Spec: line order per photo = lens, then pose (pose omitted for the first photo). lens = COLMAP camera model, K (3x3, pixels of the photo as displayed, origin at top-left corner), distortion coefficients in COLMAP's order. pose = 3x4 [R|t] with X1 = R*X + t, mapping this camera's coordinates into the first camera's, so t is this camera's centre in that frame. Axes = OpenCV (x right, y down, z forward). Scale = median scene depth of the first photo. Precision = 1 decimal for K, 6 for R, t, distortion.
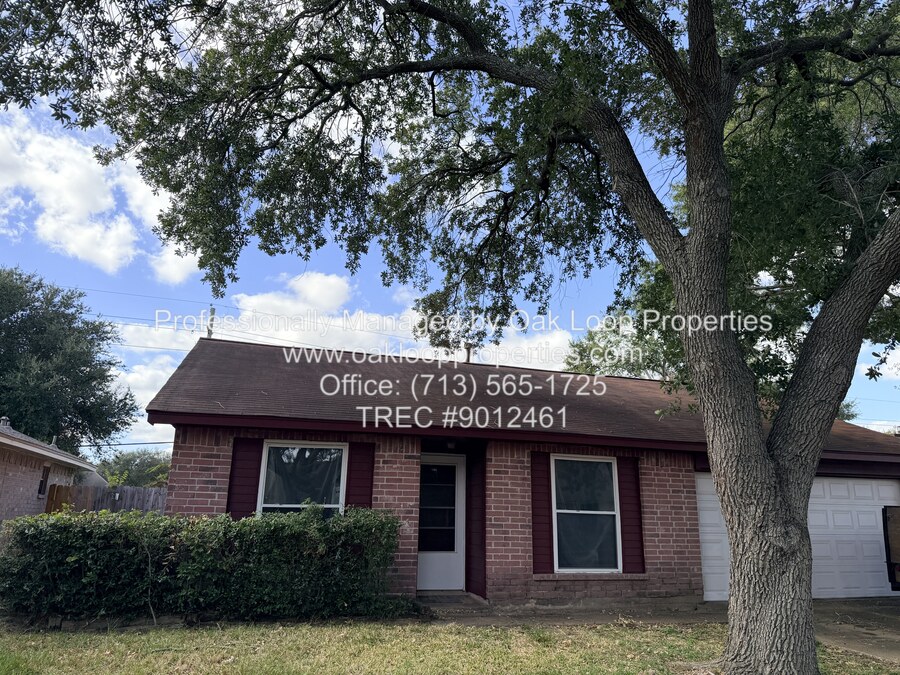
lens RADIAL K [[637.1, 0, 446.5], [0, 637.1, 342.9], [0, 0, 1]] dist [0.088505, -0.142100]
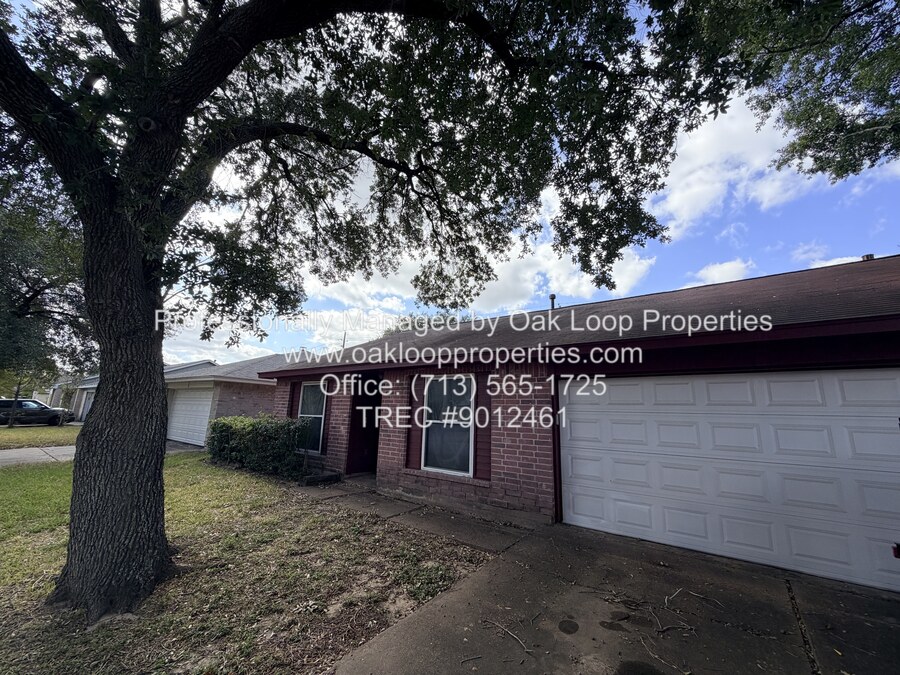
lens RADIAL K [[360.5, 0, 449.0], [0, 360.5, 339.8], [0, 0, 1]] dist [0.001944, 0.000099]
pose [[0.563682, -0.187235, -0.804491, 0.810367], [0.172697, 0.979159, -0.106884, 0.192696], [0.807736, -0.078684, 0.584269, 0.651413]]
